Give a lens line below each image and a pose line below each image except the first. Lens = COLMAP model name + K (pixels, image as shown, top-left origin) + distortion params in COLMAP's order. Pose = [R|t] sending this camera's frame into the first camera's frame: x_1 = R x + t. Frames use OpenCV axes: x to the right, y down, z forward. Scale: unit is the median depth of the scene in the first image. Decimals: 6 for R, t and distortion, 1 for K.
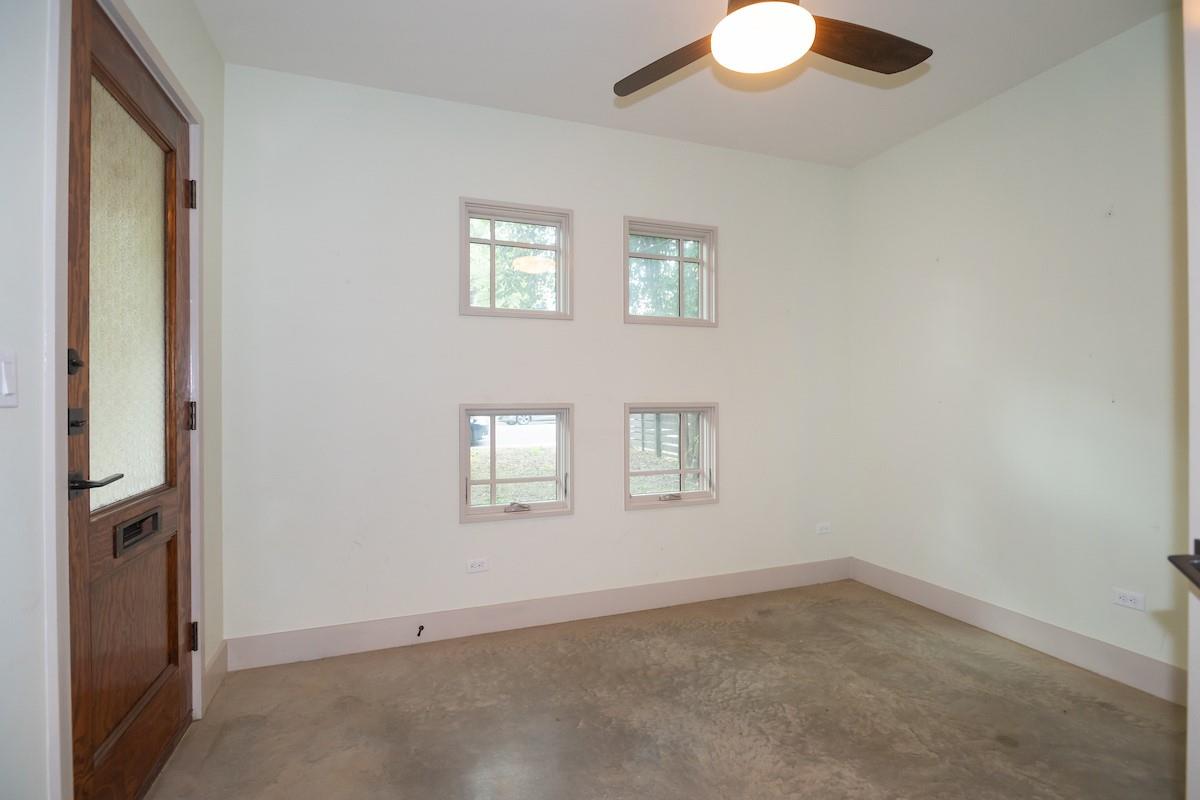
lens RADIAL K [[575.7, 0, 600.3], [0, 575.7, 386.2], [0, 0, 1]] dist [-0.006924, 0.000031]
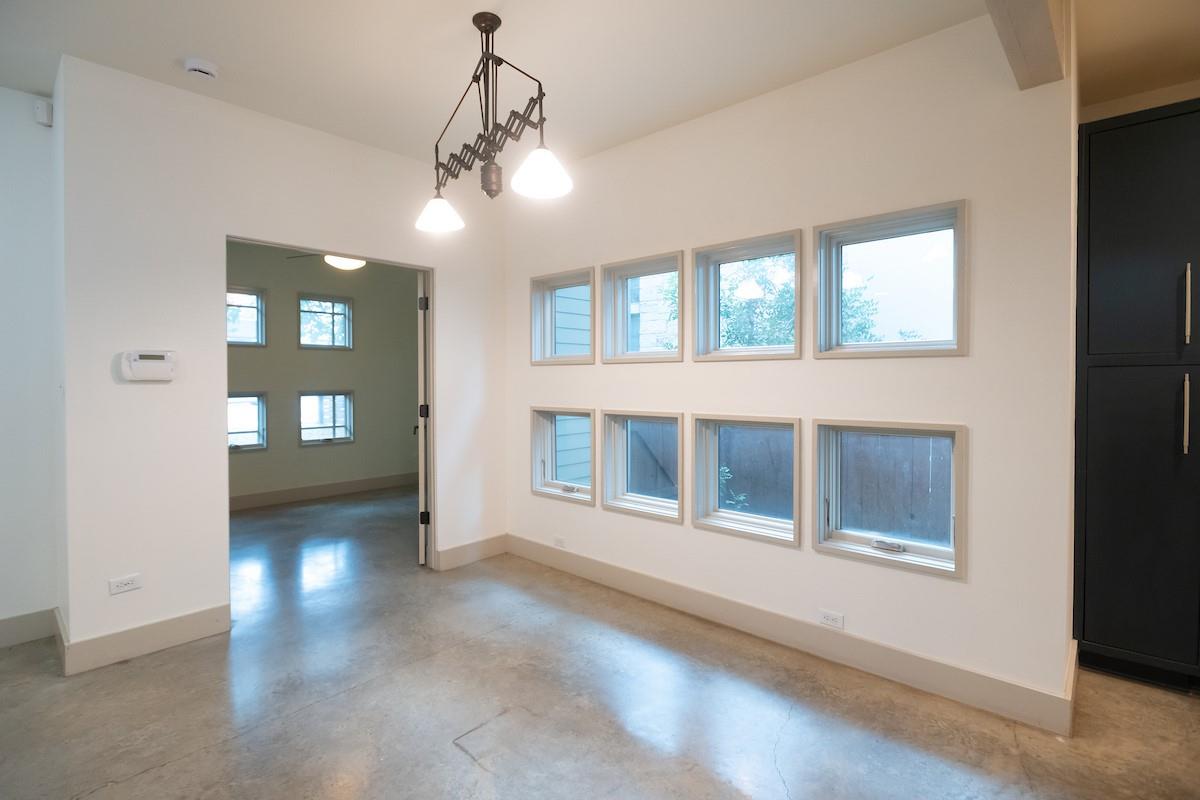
lens RADIAL K [[575.7, 0, 600.3], [0, 575.7, 386.2], [0, 0, 1]] dist [-0.006924, 0.000031]
pose [[0.883593, -0.002484, 0.468250, 0.045223], [-0.014780, 0.999340, 0.033191, -0.086213], [-0.468023, -0.036248, 0.882972, -1.518738]]
